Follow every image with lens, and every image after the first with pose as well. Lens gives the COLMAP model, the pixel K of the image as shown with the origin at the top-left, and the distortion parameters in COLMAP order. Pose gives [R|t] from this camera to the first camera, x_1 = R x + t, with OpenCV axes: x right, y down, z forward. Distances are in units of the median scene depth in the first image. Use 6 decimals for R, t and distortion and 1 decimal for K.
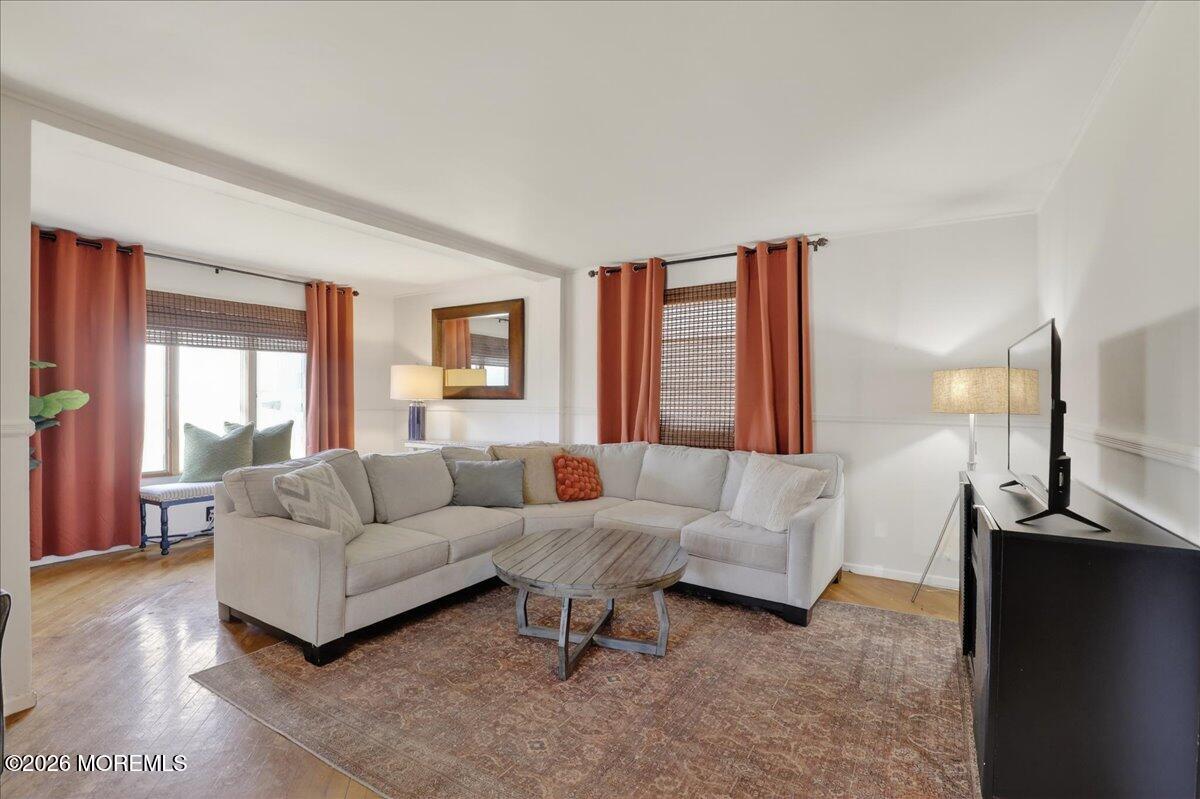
lens RADIAL K [[551.4, 0, 597.5], [0, 551.4, 389.0], [0, 0, 1]] dist [-0.040596, 0.008525]
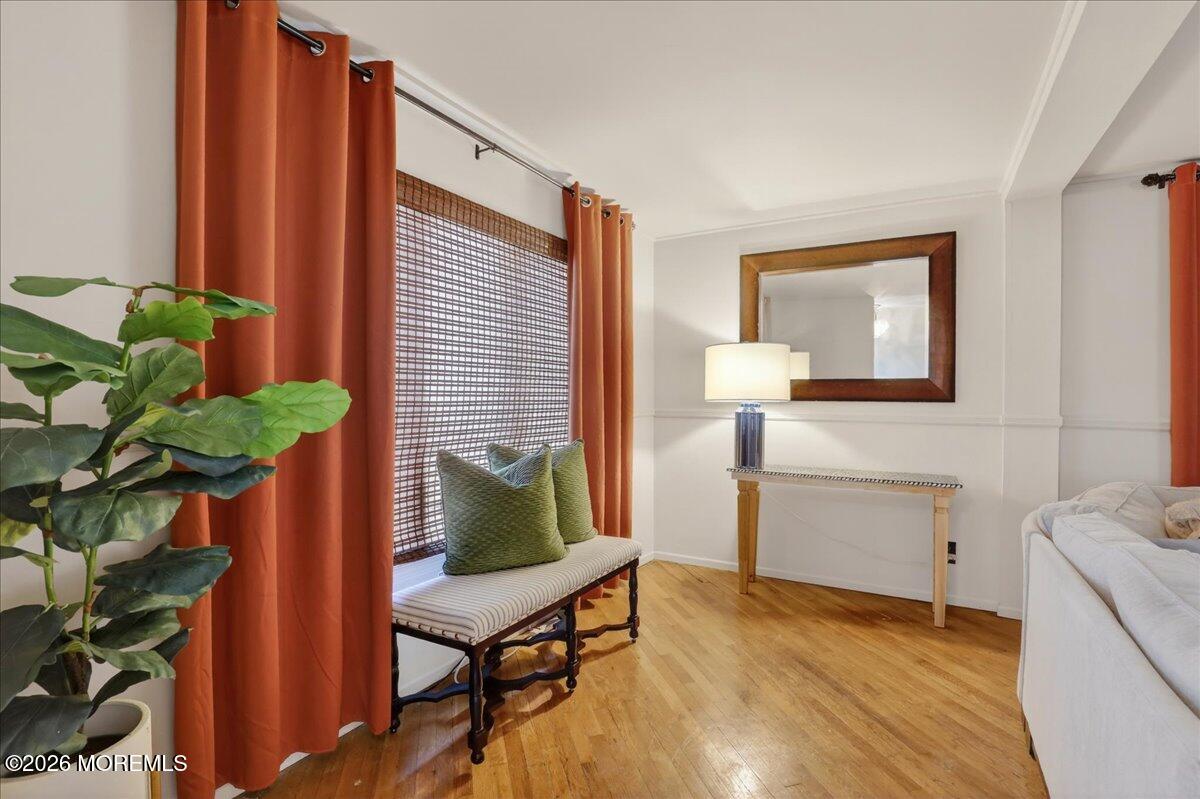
lens RADIAL K [[565.4, 0, 600.0], [0, 565.4, 399.5], [0, 0, 1]] dist [-0.000990, -0.000043]
pose [[0.999390, 0.005928, 0.034419, -0.736245], [-0.006863, 0.999609, 0.027117, 0.002944], [-0.034245, -0.027336, 0.999040, 0.551244]]
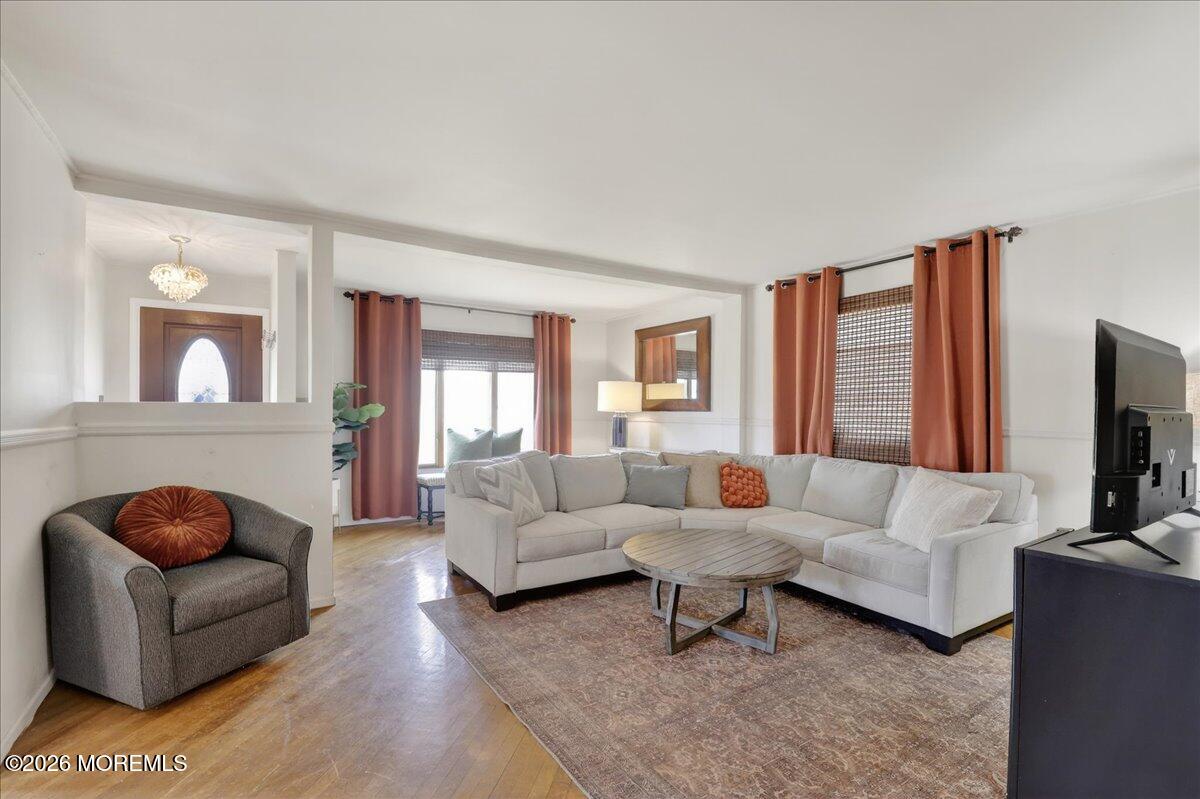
lens RADIAL K [[549.3, 0, 600.0], [0, 549.3, 399.5], [0, 0, 1]] dist [-0.037797, 0.000235]
pose [[0.902879, -0.006455, -0.429847, 0.174400], [0.004626, 0.999975, -0.005300, 0.001286], [0.429871, 0.002796, 0.902886, -0.058286]]
